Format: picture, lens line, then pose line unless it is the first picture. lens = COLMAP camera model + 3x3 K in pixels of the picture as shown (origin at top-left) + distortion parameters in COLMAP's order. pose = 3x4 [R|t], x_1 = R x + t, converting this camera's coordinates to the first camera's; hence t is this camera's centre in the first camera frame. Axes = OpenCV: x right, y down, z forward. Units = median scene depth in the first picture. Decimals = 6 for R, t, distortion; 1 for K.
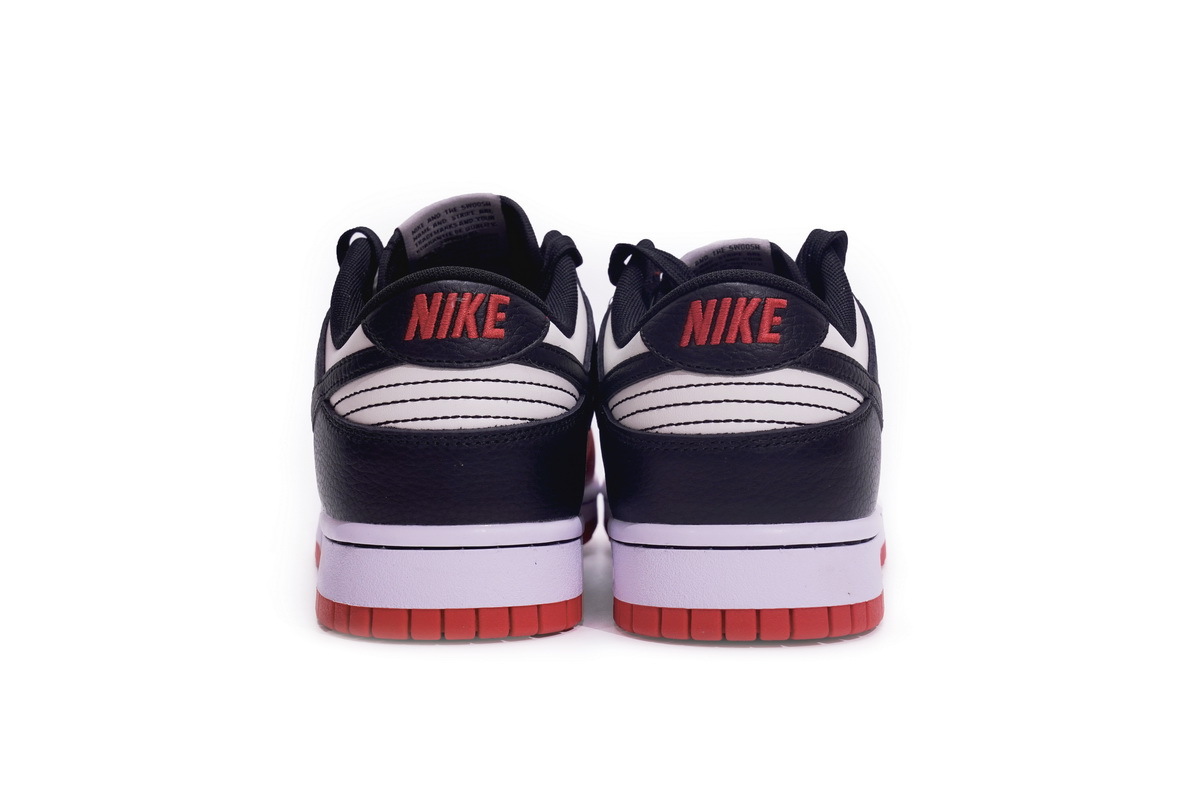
lens RADIAL K [[1861.4, 0, 577.0], [0, 1861.4, 304.3], [0, 0, 1]] dist [-0.062676, 0.000000]
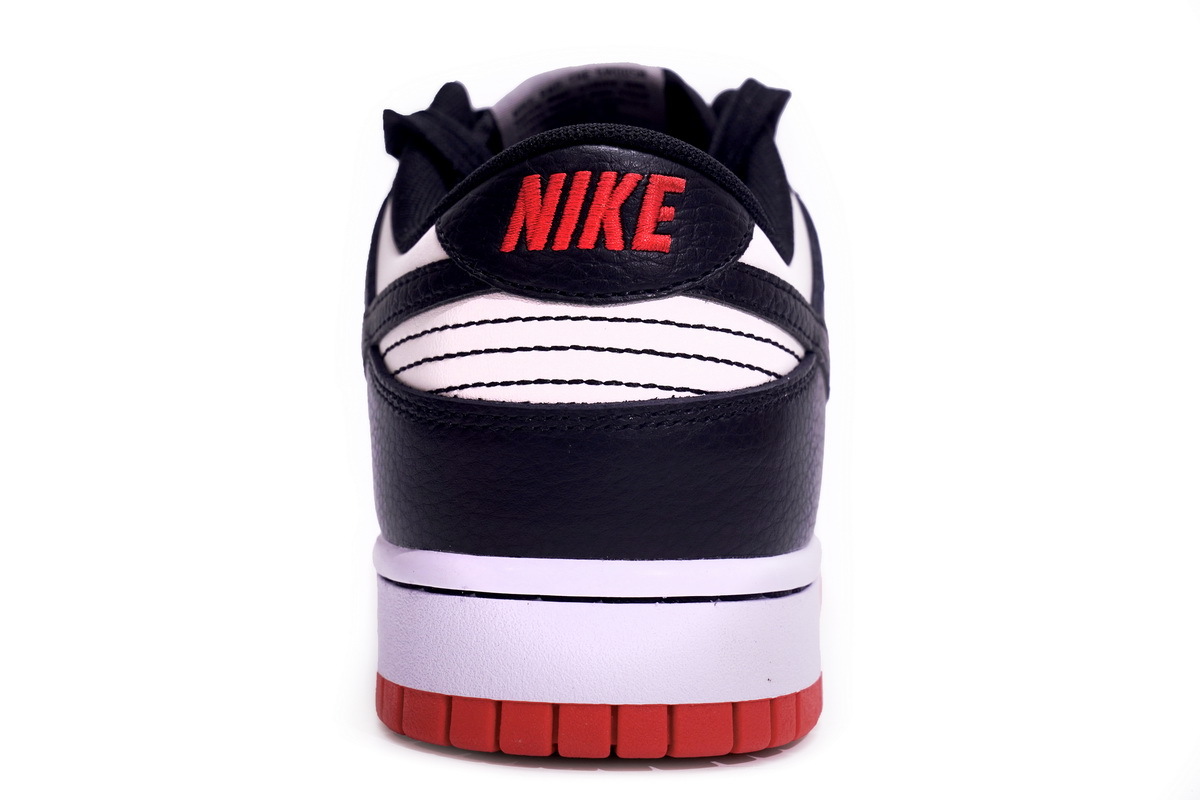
lens RADIAL K [[2547.0, 0, 595.7], [0, 2547.0, 398.7], [0, 0, 1]] dist [0.274539, 0.000000]
pose [[0.995686, 0.034769, 0.086024, 0.017976], [-0.041076, 0.996510, 0.072663, 0.009268], [-0.083197, -0.075883, 0.993640, 0.199005]]
